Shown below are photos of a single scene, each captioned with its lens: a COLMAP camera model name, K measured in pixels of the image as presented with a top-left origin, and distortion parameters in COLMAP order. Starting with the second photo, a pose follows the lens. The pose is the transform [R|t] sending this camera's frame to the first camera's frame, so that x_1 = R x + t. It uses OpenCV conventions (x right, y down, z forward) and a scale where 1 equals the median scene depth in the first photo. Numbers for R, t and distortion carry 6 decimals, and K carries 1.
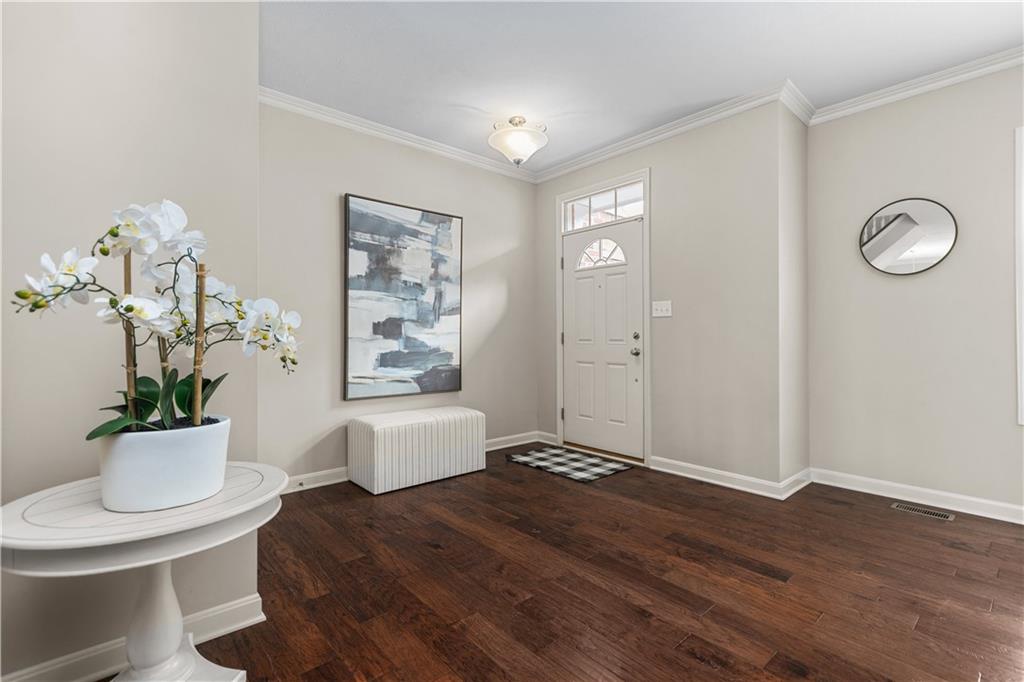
lens RADIAL K [[468.8, 0, 511.2], [0, 468.8, 333.9], [0, 0, 1]] dist [0.002696, -0.001228]
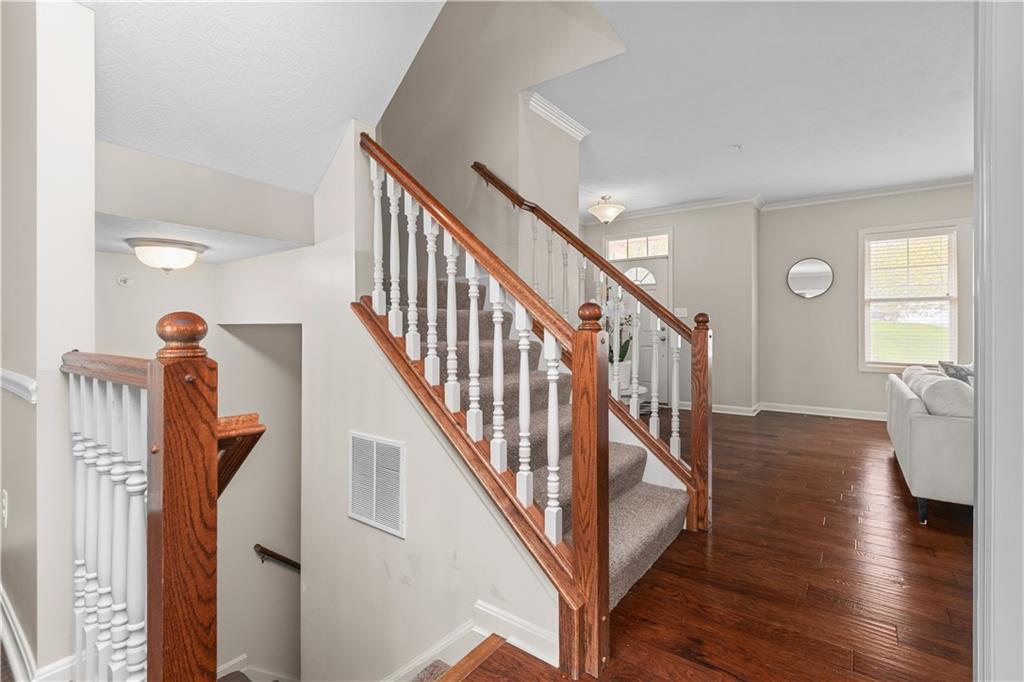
lens RADIAL K [[468.8, 0, 514.4], [0, 468.8, 326.1], [0, 0, 1]] dist [0.002696, -0.001228]
pose [[0.976477, 0.001281, 0.215616, -0.606076], [-0.000567, 0.999994, -0.003373, 0.001670], [-0.215619, 0.003171, 0.976472, -0.496208]]
